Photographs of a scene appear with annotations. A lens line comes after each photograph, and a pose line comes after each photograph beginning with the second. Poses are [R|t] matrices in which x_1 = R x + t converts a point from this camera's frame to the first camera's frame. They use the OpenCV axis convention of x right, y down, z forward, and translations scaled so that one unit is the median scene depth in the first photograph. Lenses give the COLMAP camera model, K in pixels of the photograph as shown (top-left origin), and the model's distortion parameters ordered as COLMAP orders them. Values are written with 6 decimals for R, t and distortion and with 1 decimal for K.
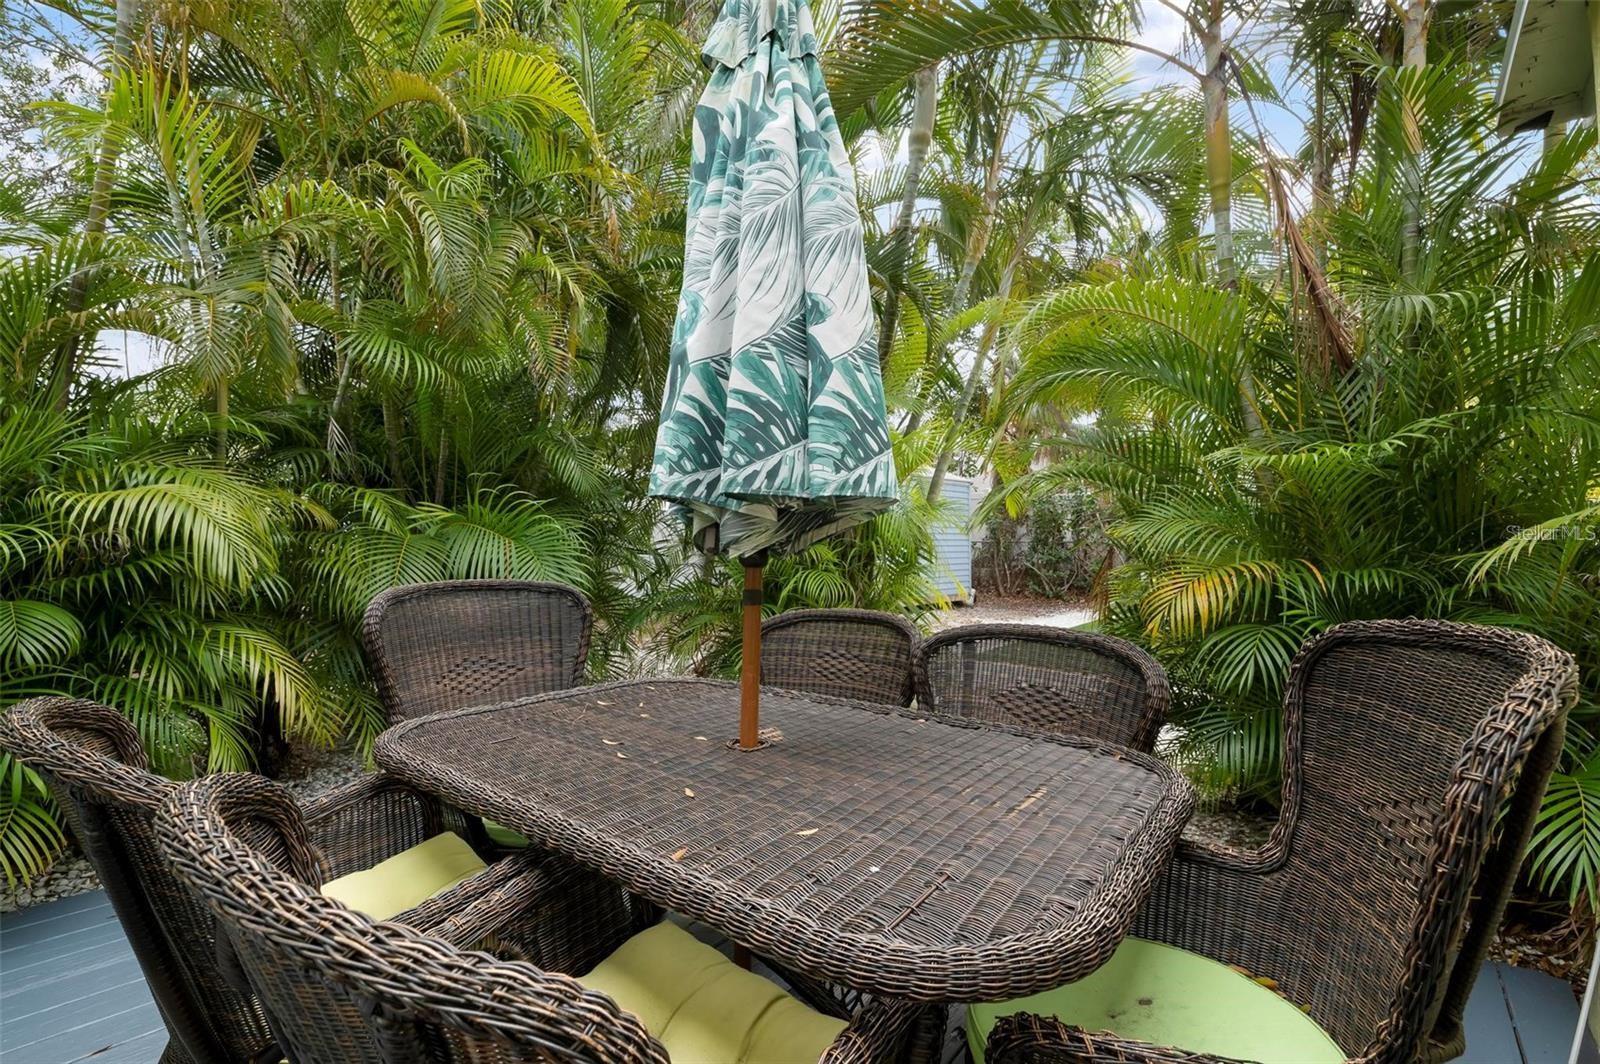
lens RADIAL K [[702.9, 0, 806.2], [0, 702.9, 529.8], [0, 0, 1]] dist [-0.002149, -0.000135]
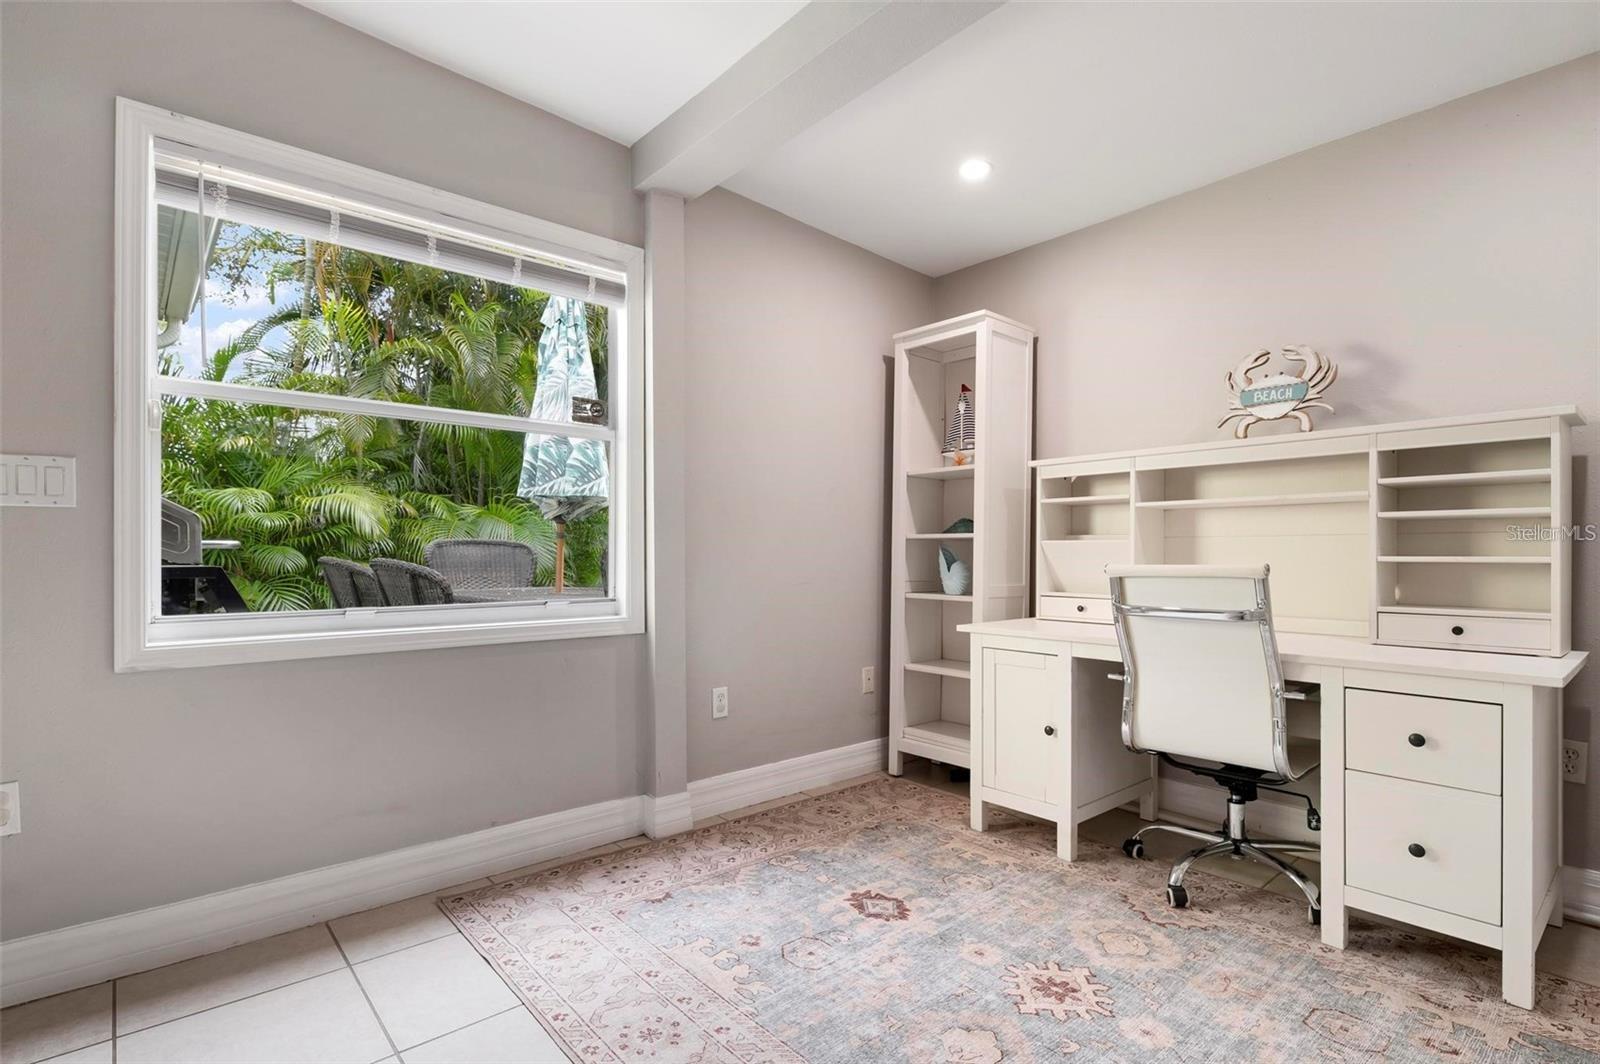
lens RADIAL K [[734.6, 0, 797.4], [0, 734.6, 549.5], [0, 0, 1]] dist [-0.000527, -0.002221]
pose [[0.991135, 0.003172, -0.132817, 0.752965], [-0.000903, 0.999853, 0.017141, 0.065513], [0.132852, -0.016869, 0.990992, -1.018341]]
